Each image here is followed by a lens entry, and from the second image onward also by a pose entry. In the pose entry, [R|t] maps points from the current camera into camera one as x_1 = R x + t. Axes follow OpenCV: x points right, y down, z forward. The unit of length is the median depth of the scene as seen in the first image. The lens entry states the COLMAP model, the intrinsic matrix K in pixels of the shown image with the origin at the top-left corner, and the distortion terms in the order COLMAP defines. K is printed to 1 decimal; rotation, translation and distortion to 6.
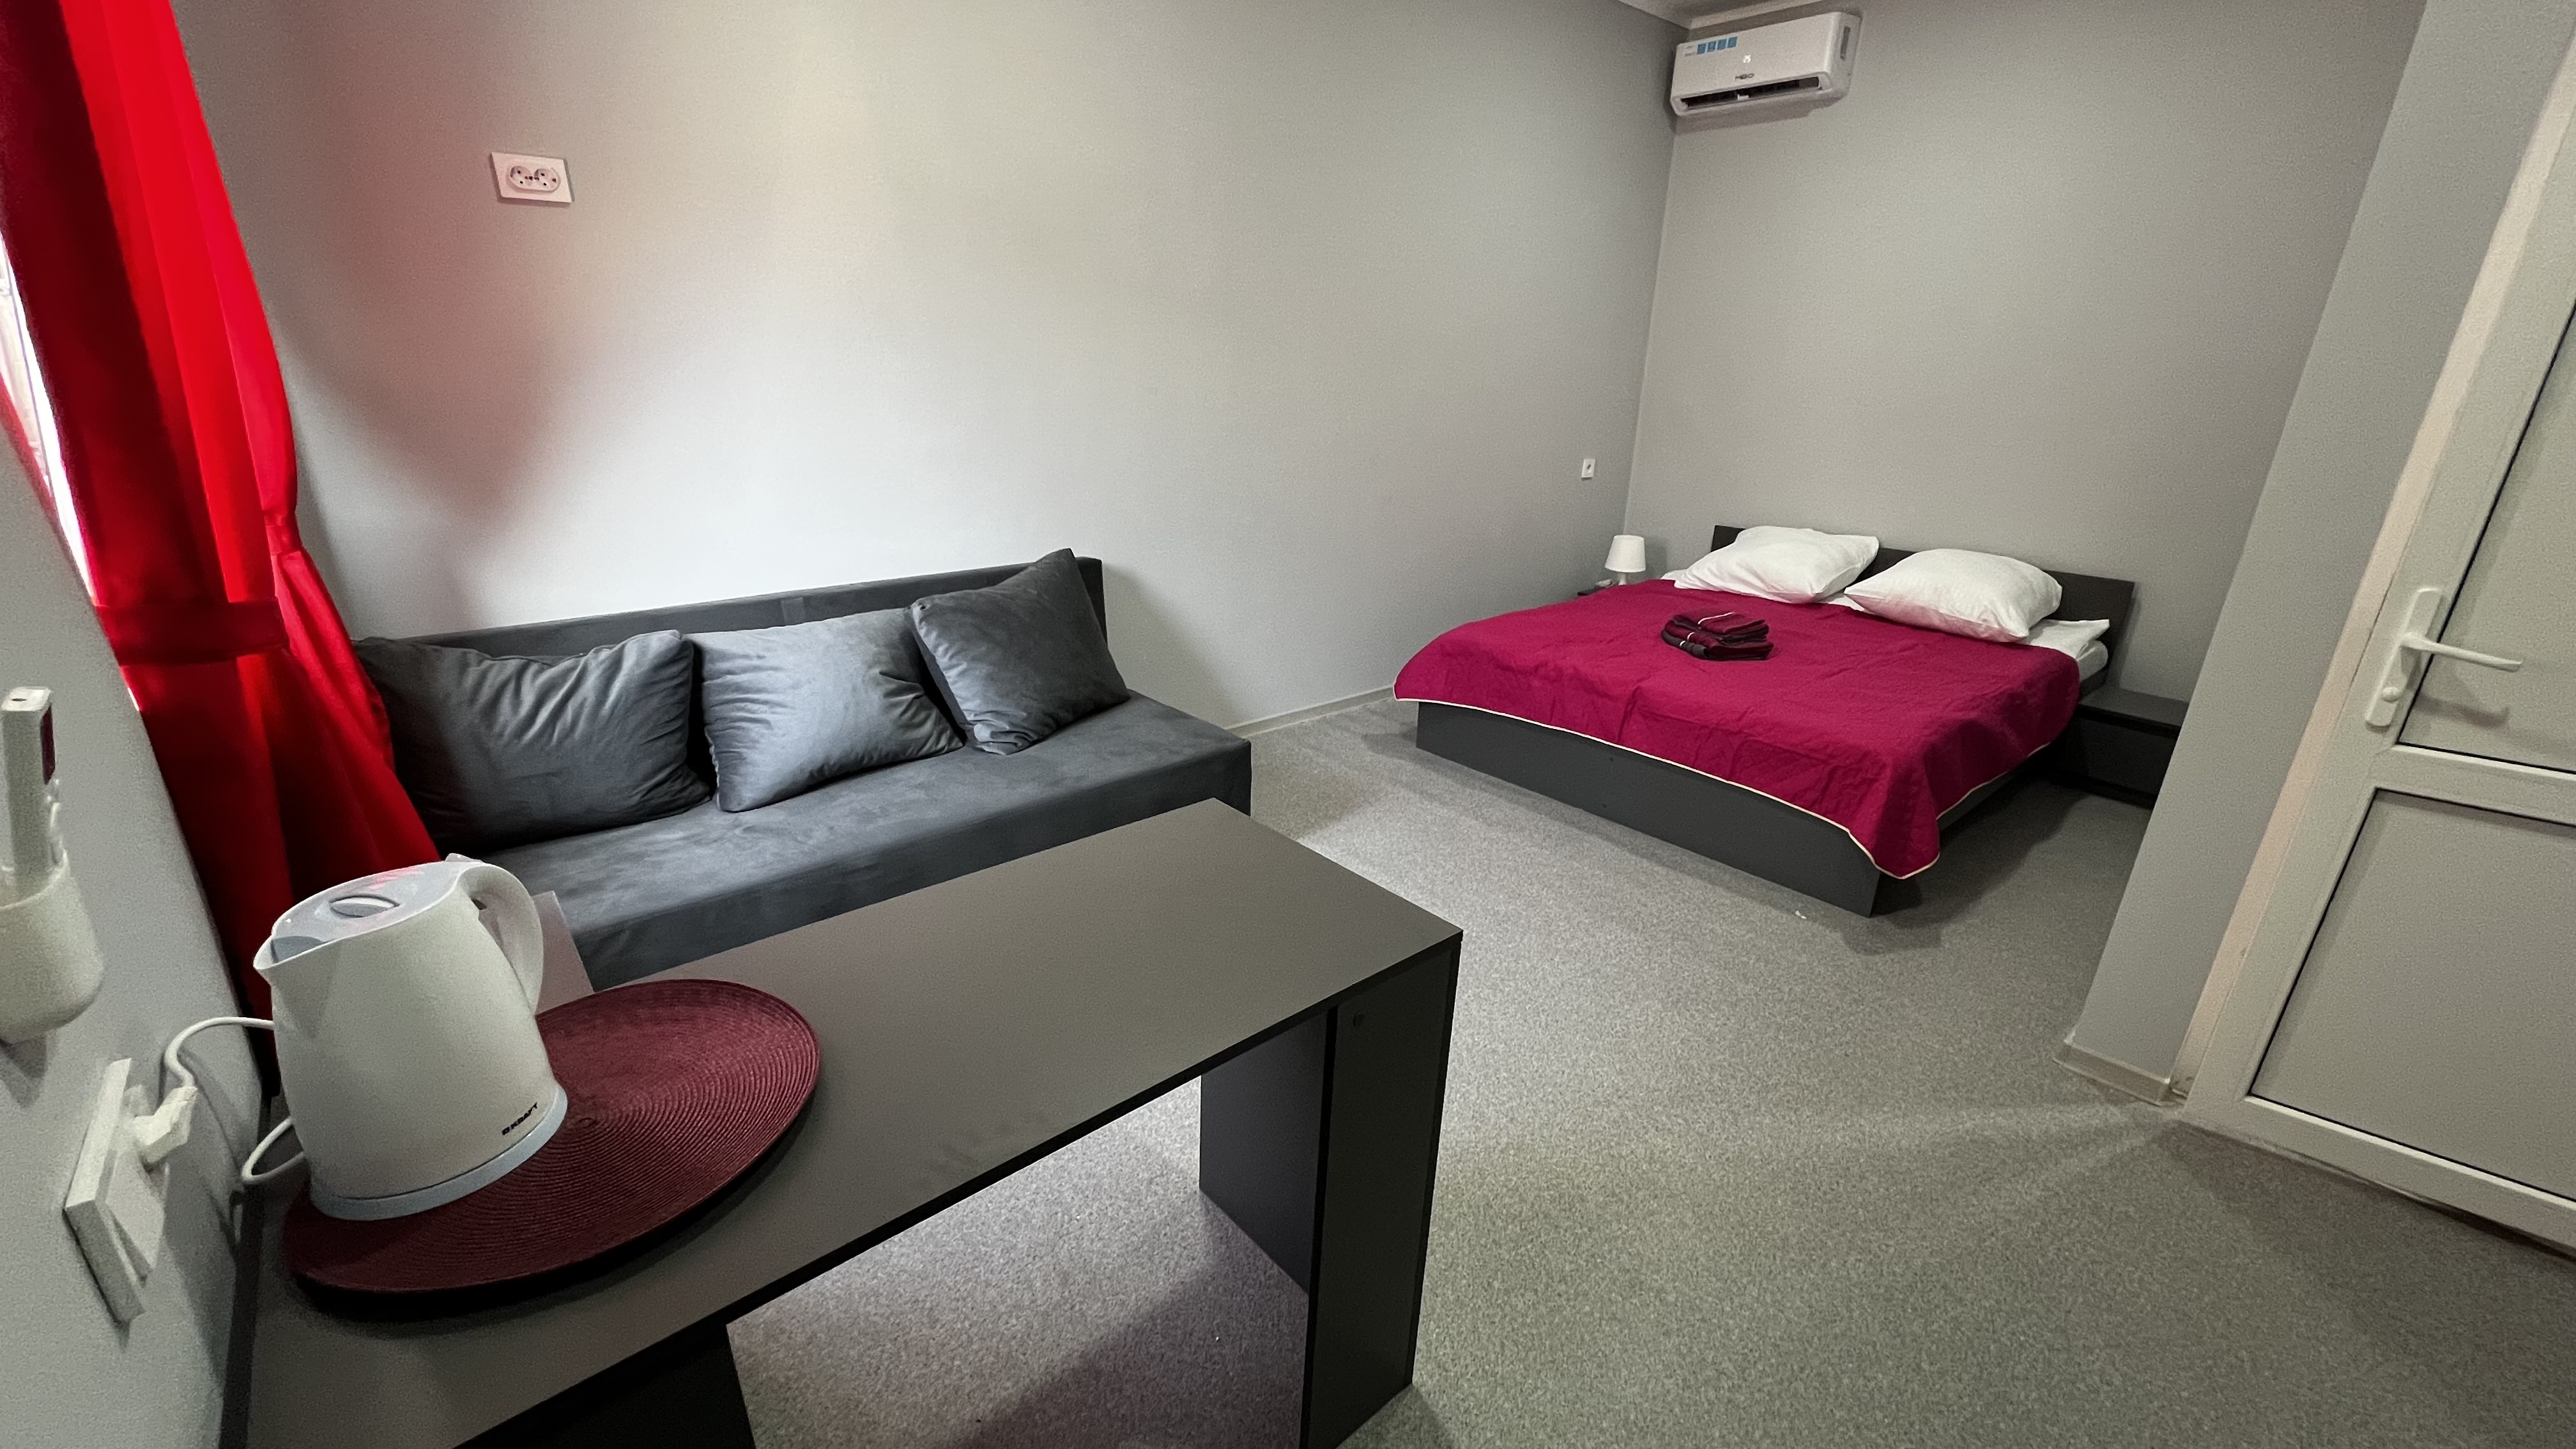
lens RADIAL K [[1026.6, 0, 1286.1], [0, 1026.6, 722.8], [0, 0, 1]] dist [-0.000360, -0.000025]
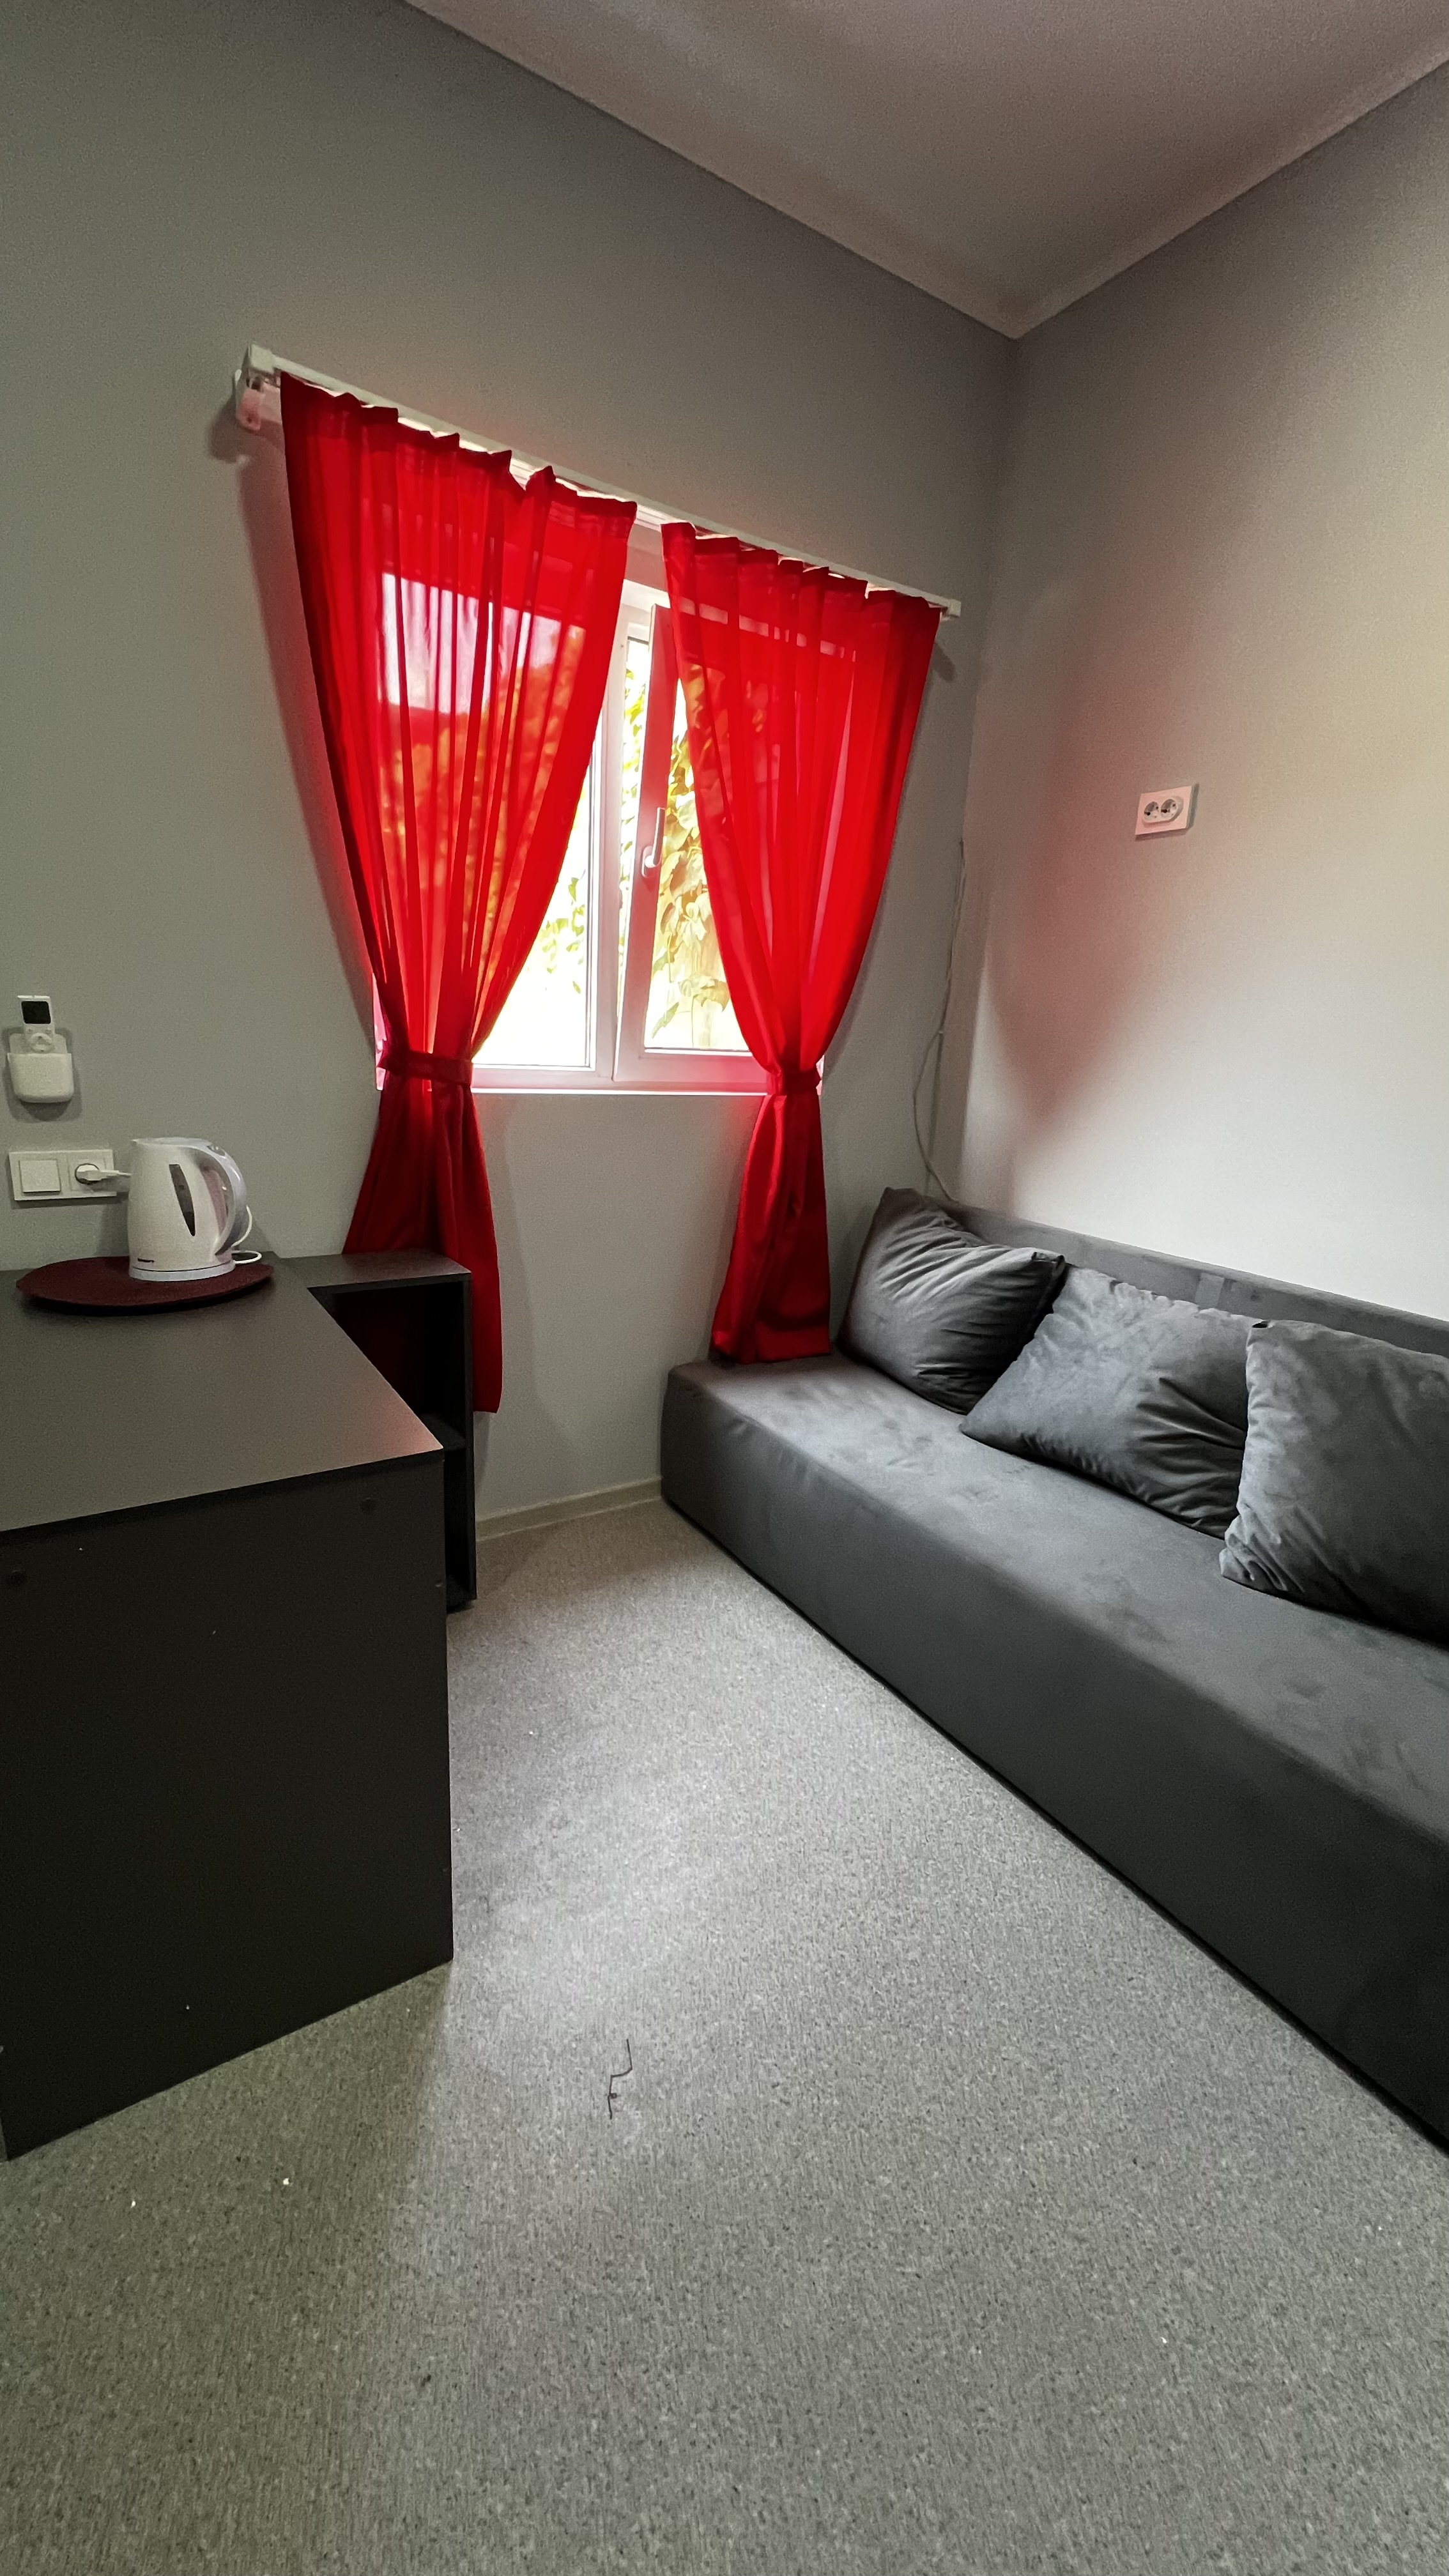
lens RADIAL K [[1026.6, 0, 725.0], [0, 1026.6, 1289.3], [0, 0, 1]] dist [-0.000360, -0.000025]
pose [[-0.139068, 0.224098, -0.964593, 0.391421], [-0.391934, 0.882067, 0.261431, -0.196402], [0.909422, 0.414413, -0.034835, 0.789498]]
